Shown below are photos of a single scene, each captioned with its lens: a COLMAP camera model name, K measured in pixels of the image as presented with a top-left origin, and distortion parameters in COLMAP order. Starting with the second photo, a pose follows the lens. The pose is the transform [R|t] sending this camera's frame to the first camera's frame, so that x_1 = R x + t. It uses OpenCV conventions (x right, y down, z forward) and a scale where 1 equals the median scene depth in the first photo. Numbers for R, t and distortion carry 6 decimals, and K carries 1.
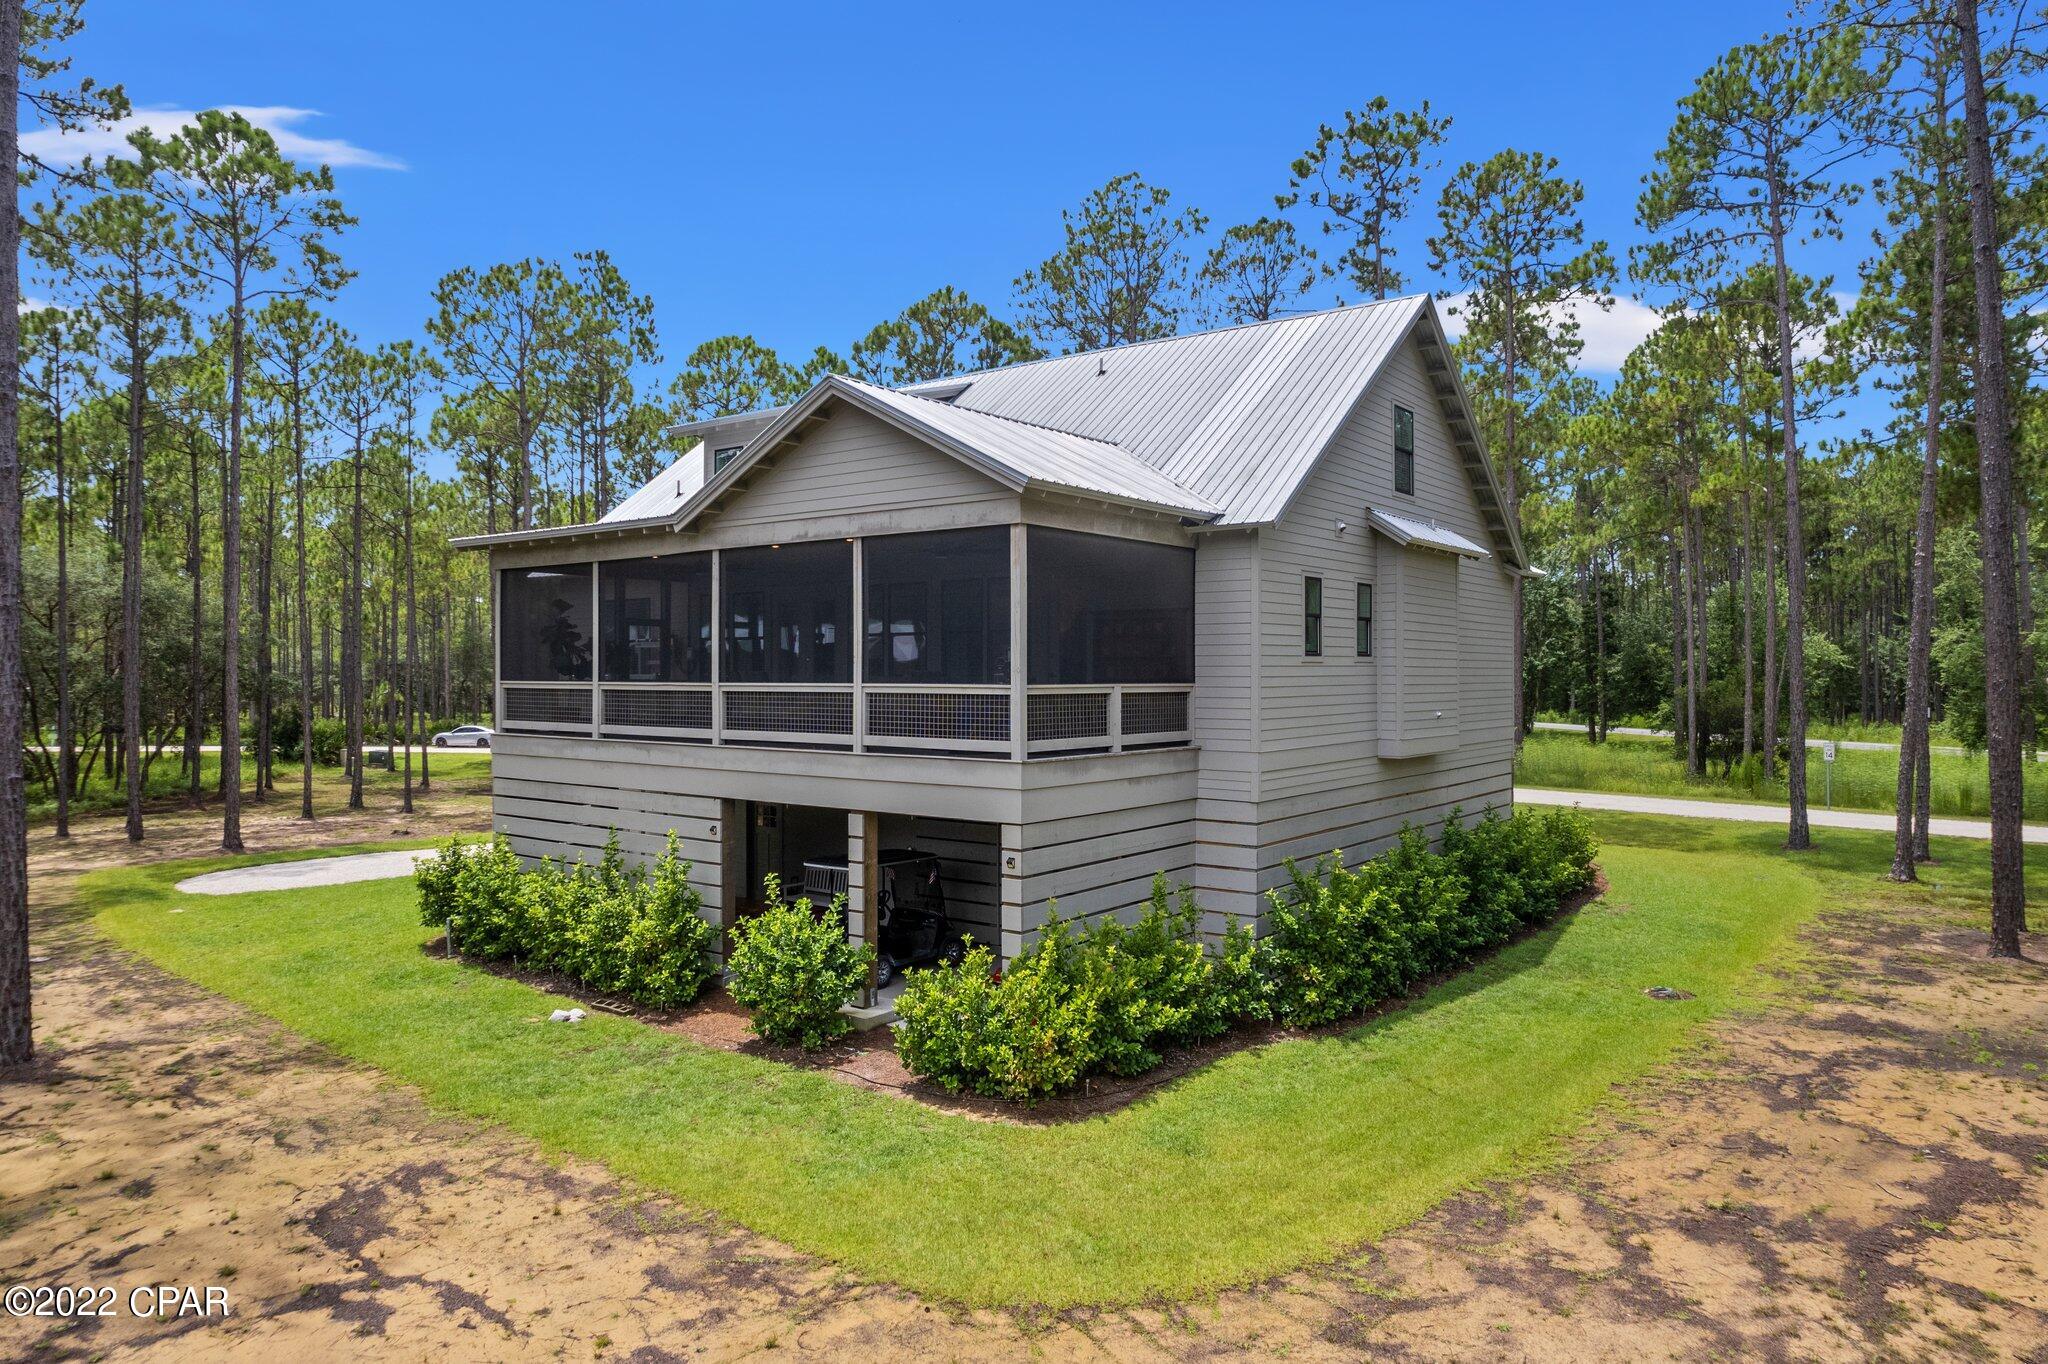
lens RADIAL K [[1307.9, 0, 1024.0], [0, 1307.9, 682.0], [0, 0, 1]] dist [-0.075492, 0.067878]
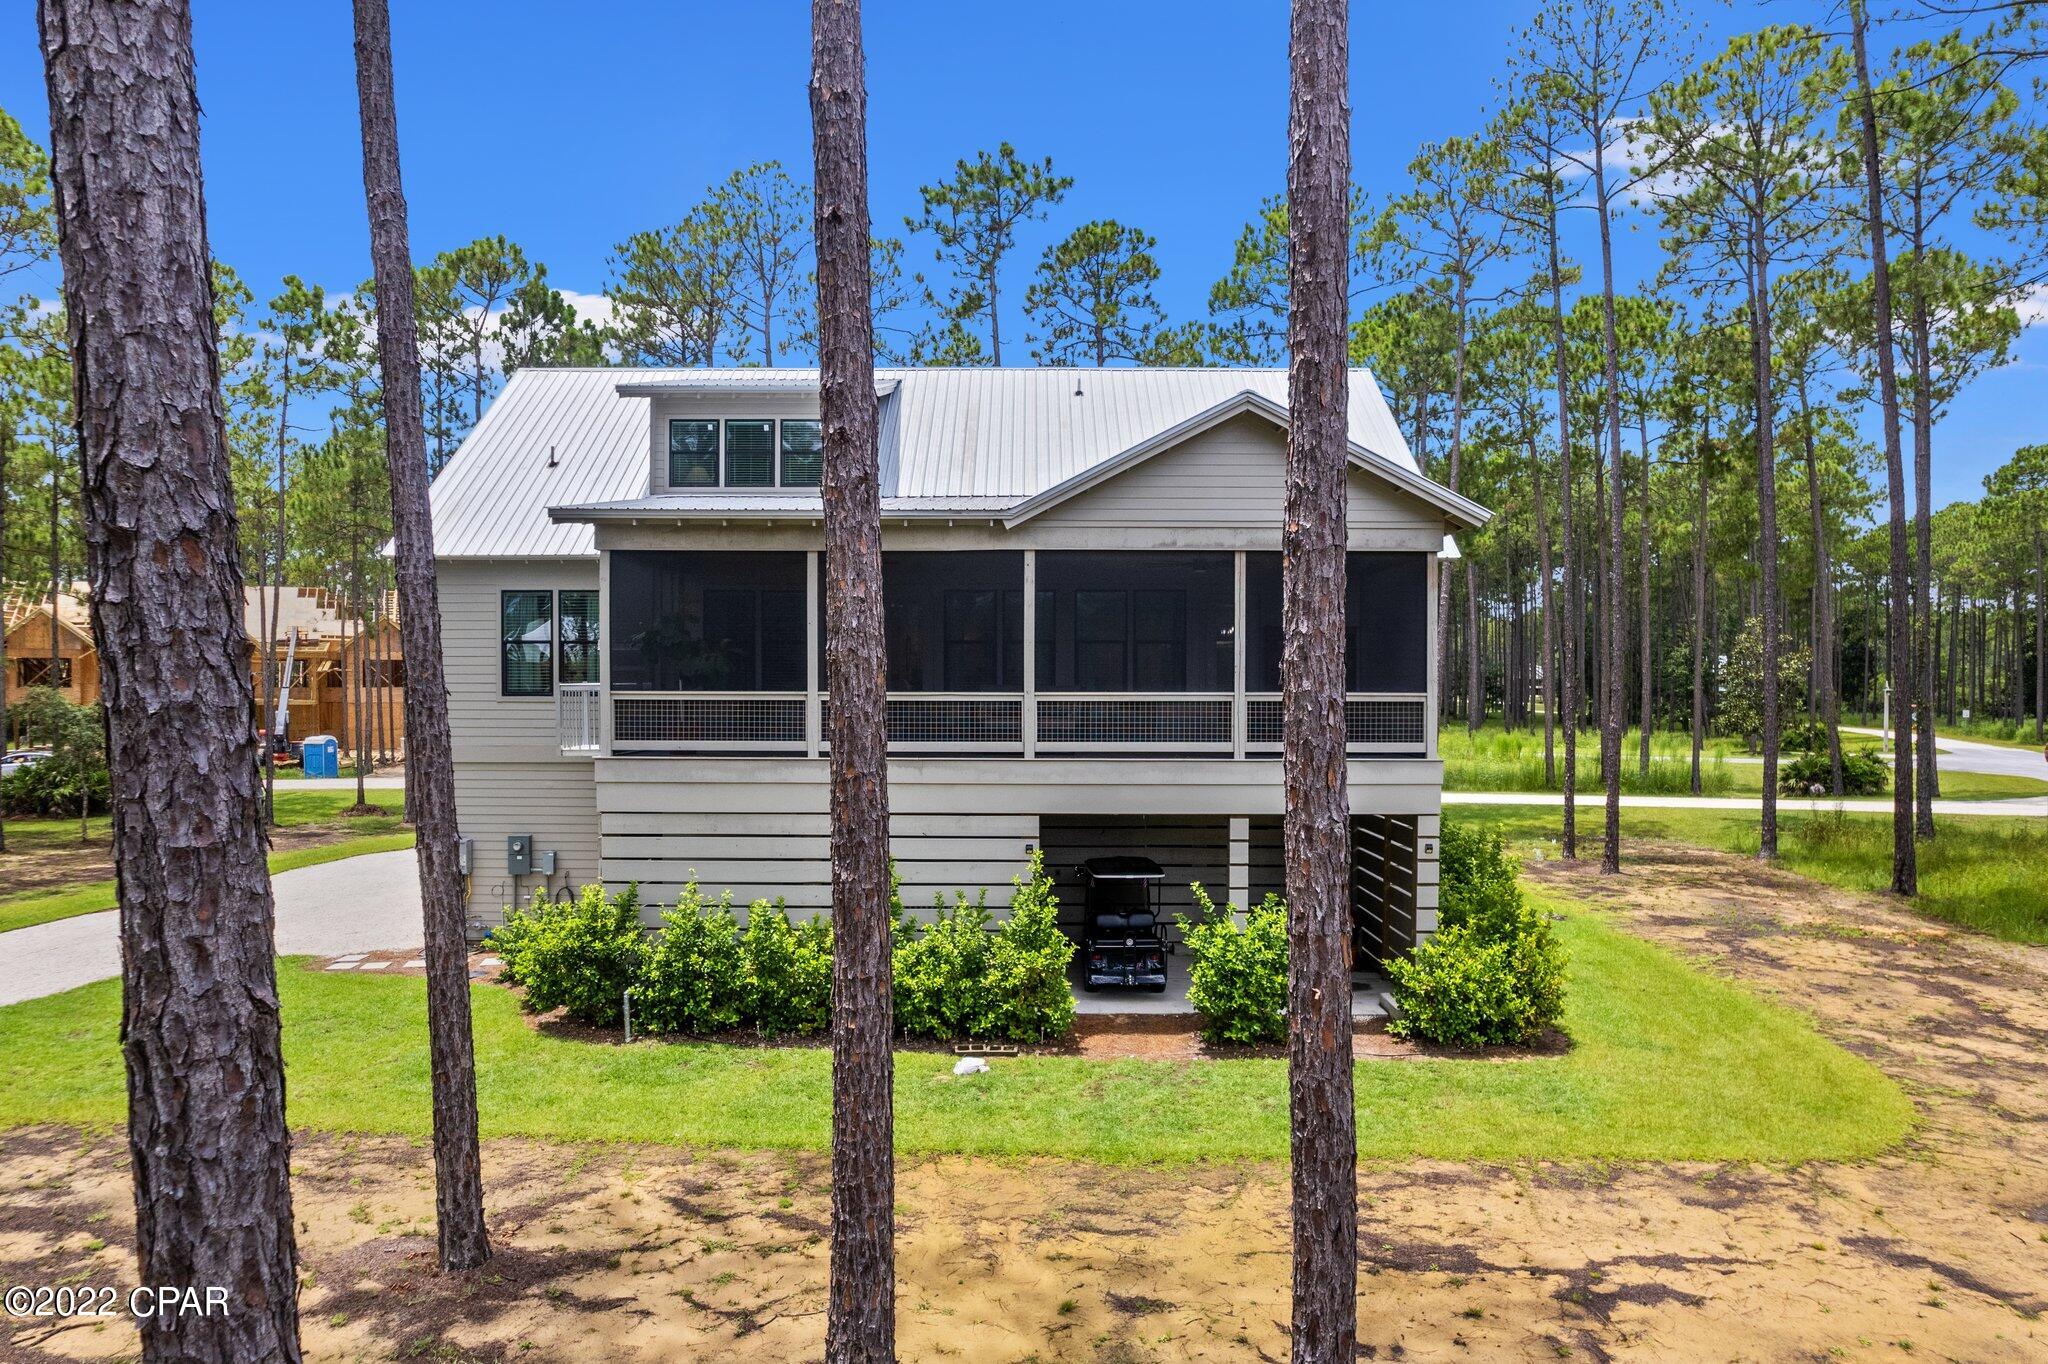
lens RADIAL K [[1308.7, 0, 1022.1], [0, 1308.7, 735.2], [0, 0, 1]] dist [-0.099579, 0.098789]
pose [[0.802824, -0.023825, 0.595740, -1.115999], [0.001809, 0.999294, 0.037527, -0.005270], [-0.596213, -0.029050, 0.802300, 0.345309]]
